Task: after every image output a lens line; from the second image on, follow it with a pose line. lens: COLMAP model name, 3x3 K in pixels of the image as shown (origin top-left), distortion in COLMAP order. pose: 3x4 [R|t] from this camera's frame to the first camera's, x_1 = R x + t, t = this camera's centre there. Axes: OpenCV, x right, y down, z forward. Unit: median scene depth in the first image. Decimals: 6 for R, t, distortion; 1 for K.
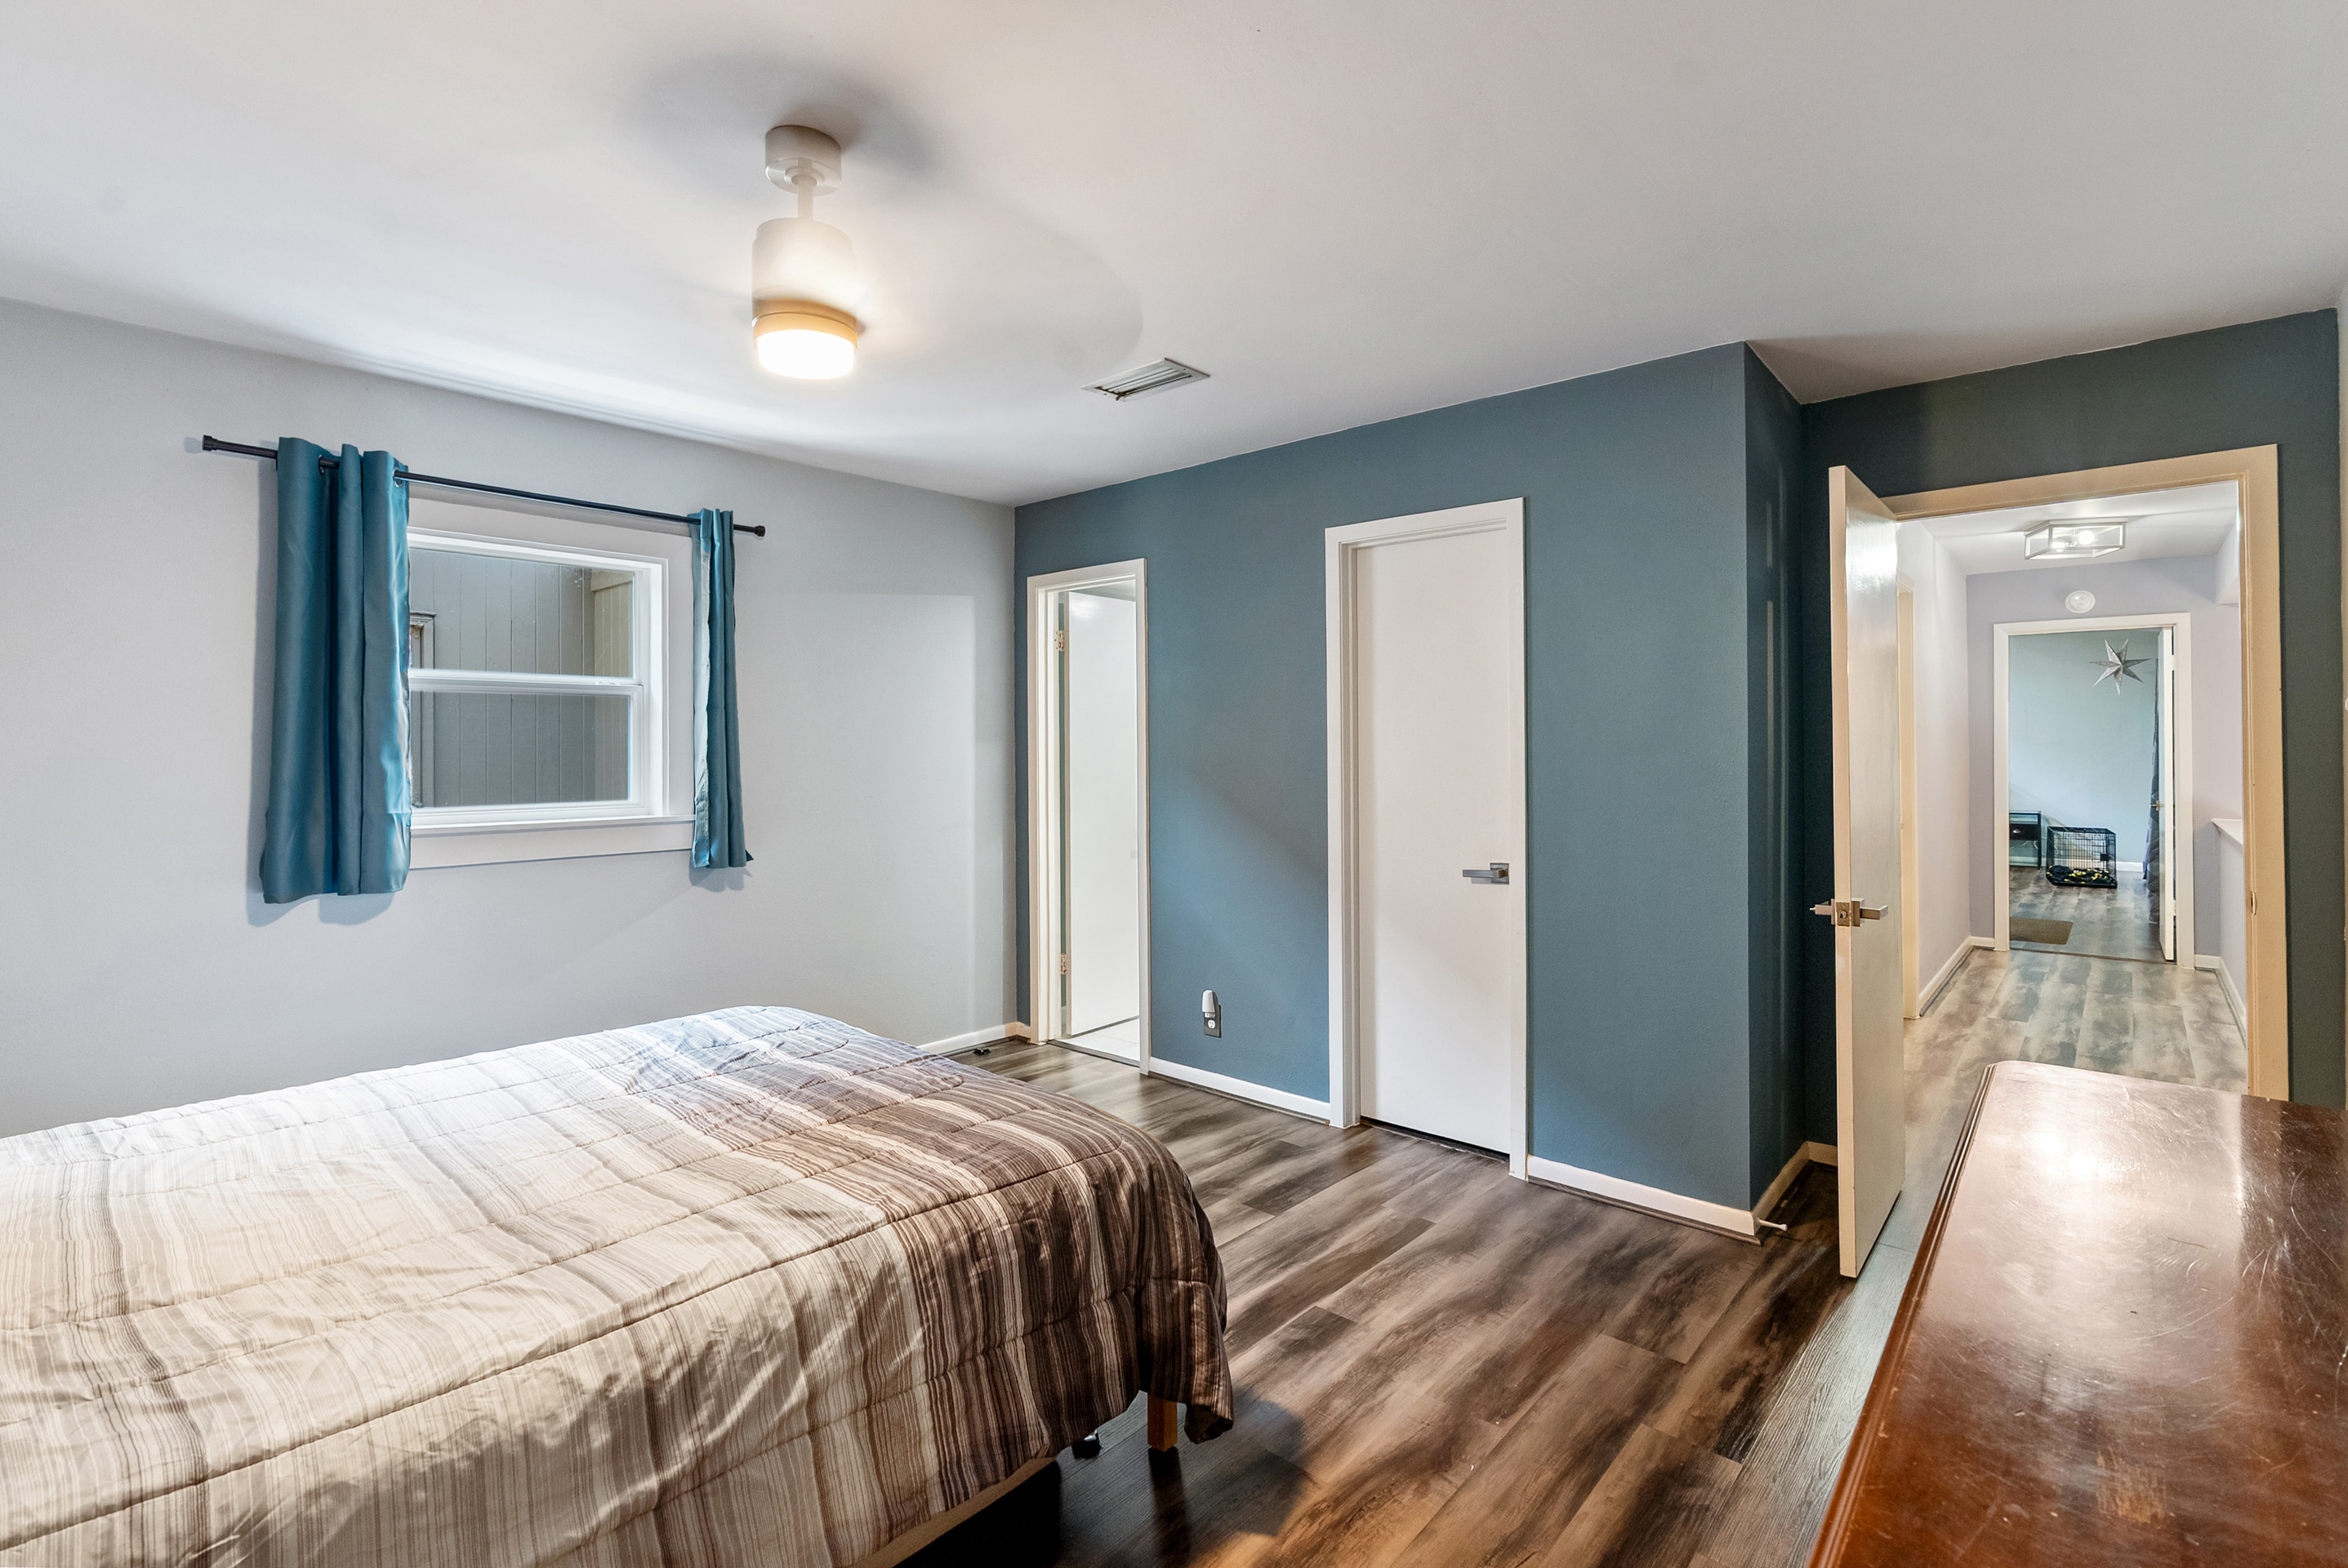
lens RADIAL K [[1076.7, 0, 1174.3], [0, 1076.7, 746.0], [0, 0, 1]] dist [-0.001751, -0.000157]
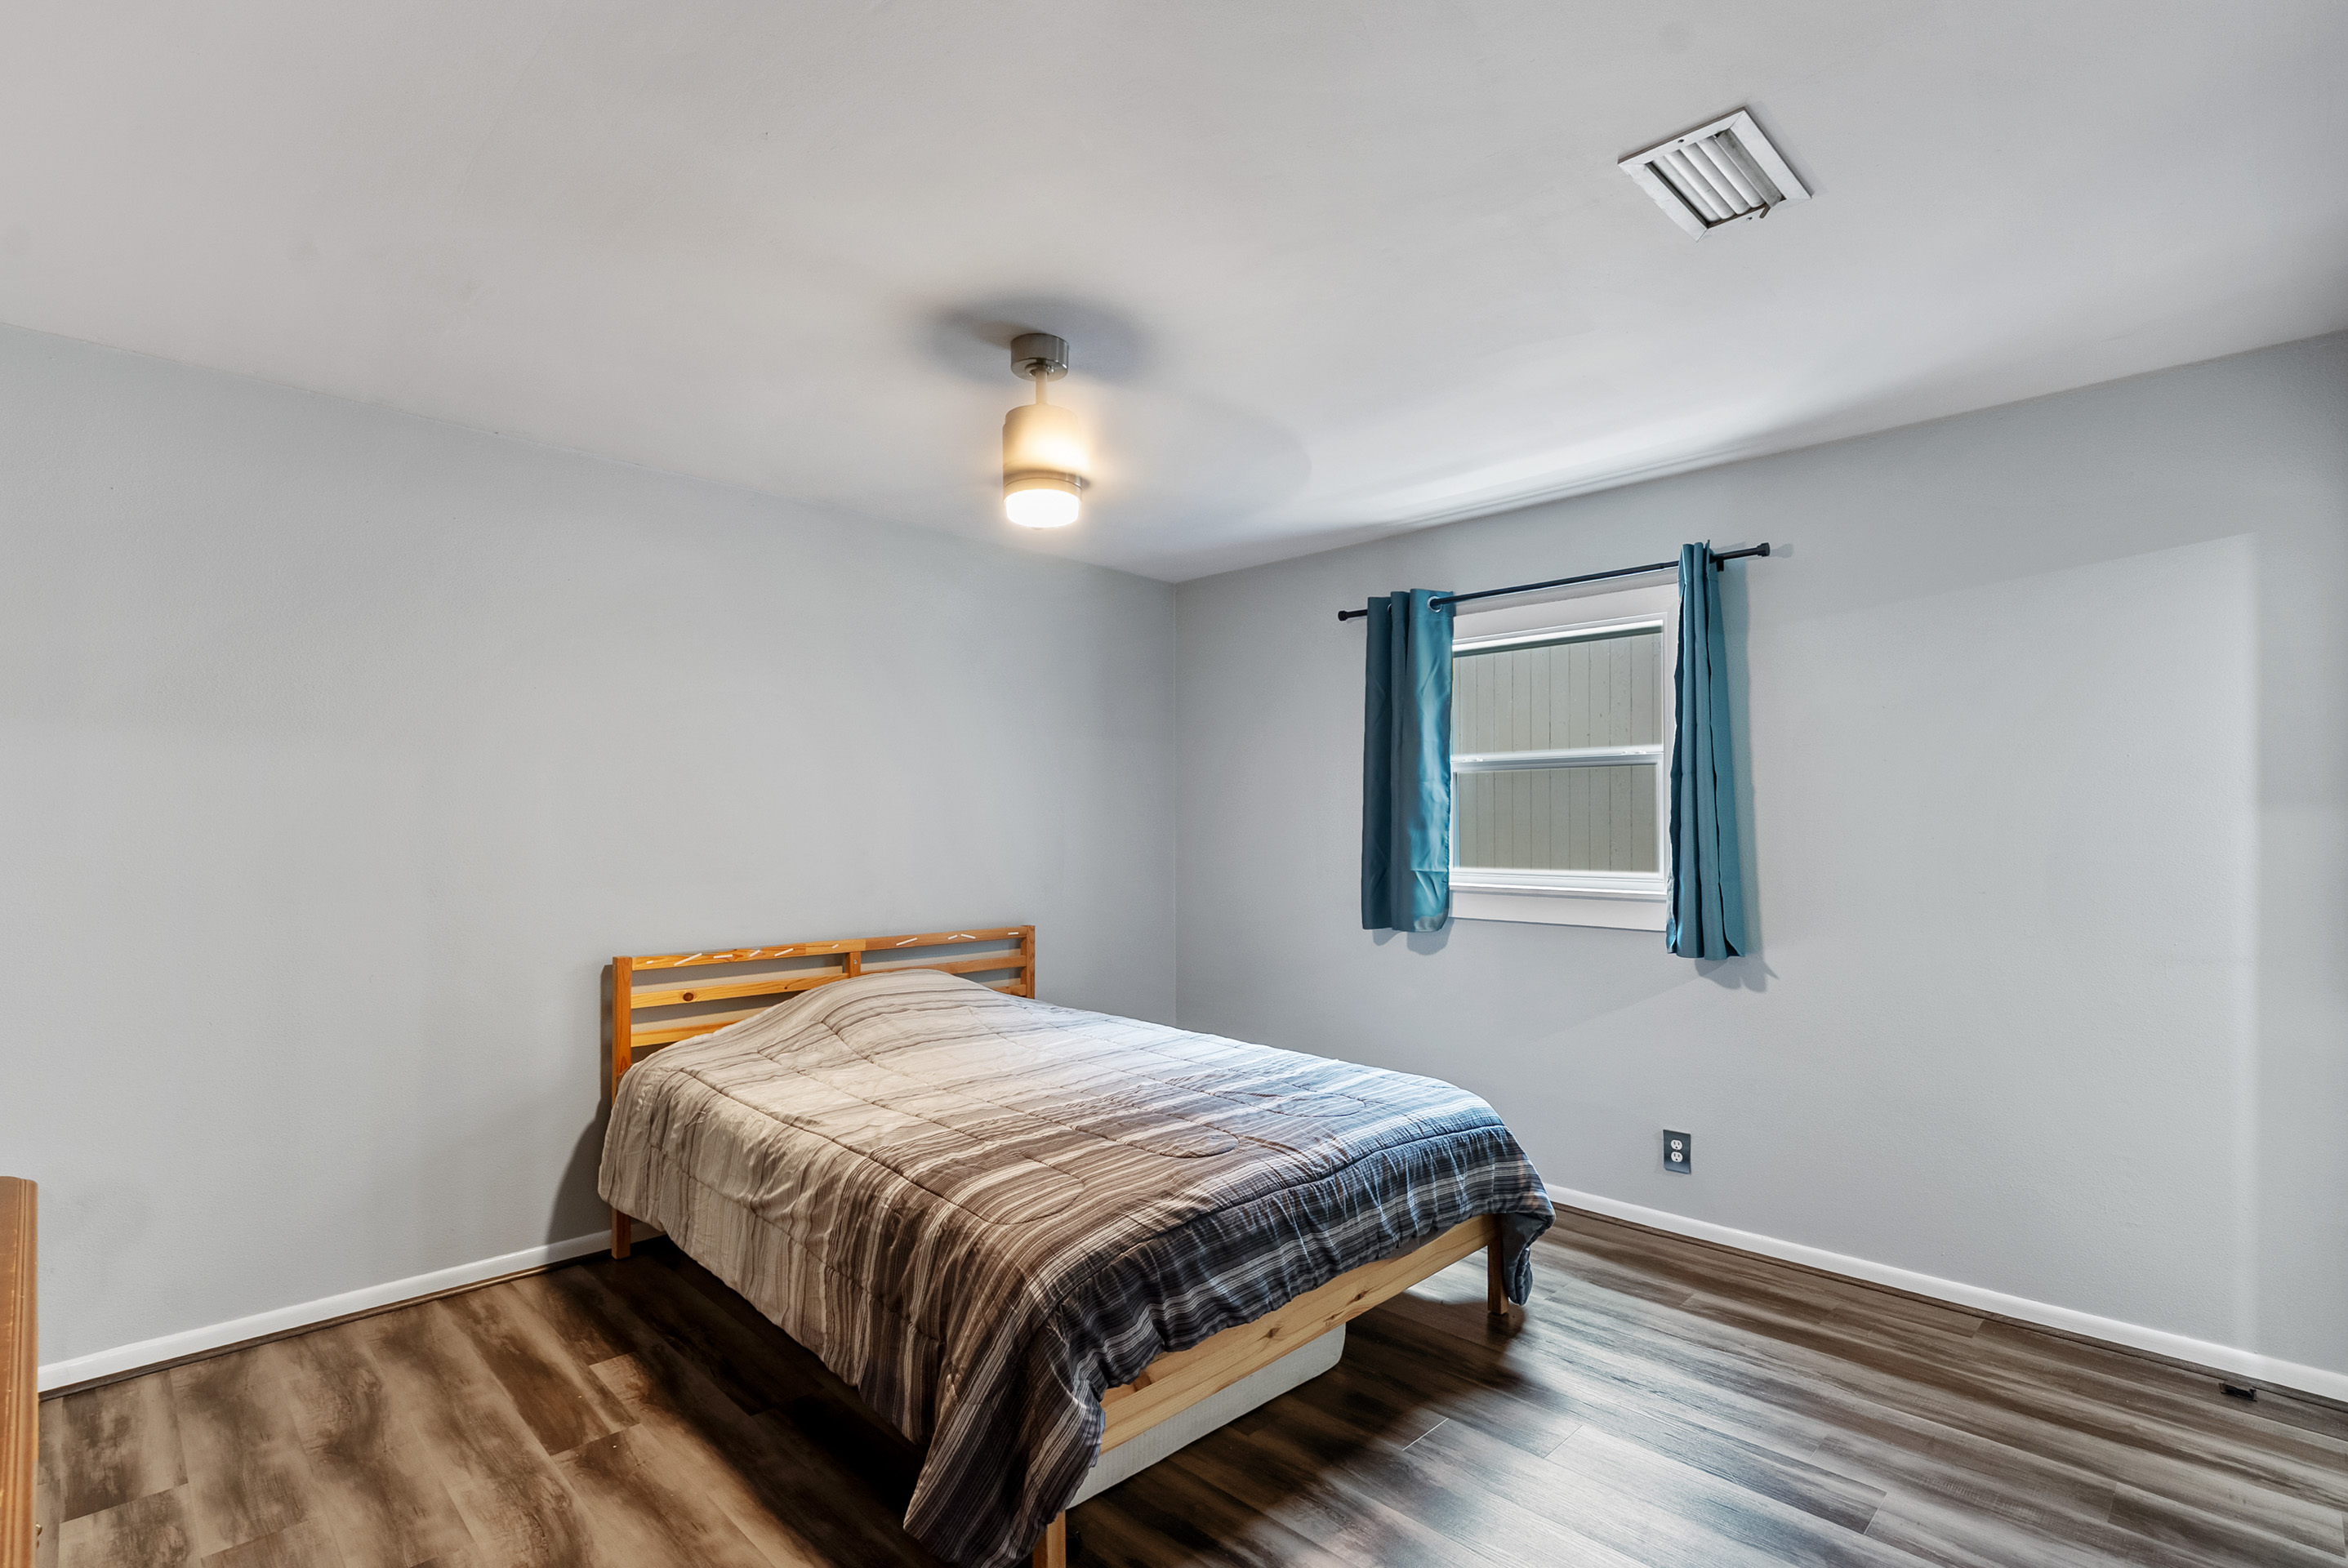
lens RADIAL K [[1111.1, 0, 1138.7], [0, 1111.1, 795.3], [0, 0, 1]] dist [-0.003187, 0.000072]
pose [[-0.071299, -0.019497, -0.997264, 0.622263], [0.002779, 0.999801, -0.019745, -0.000960], [0.997451, -0.004179, -0.071230, 0.774508]]
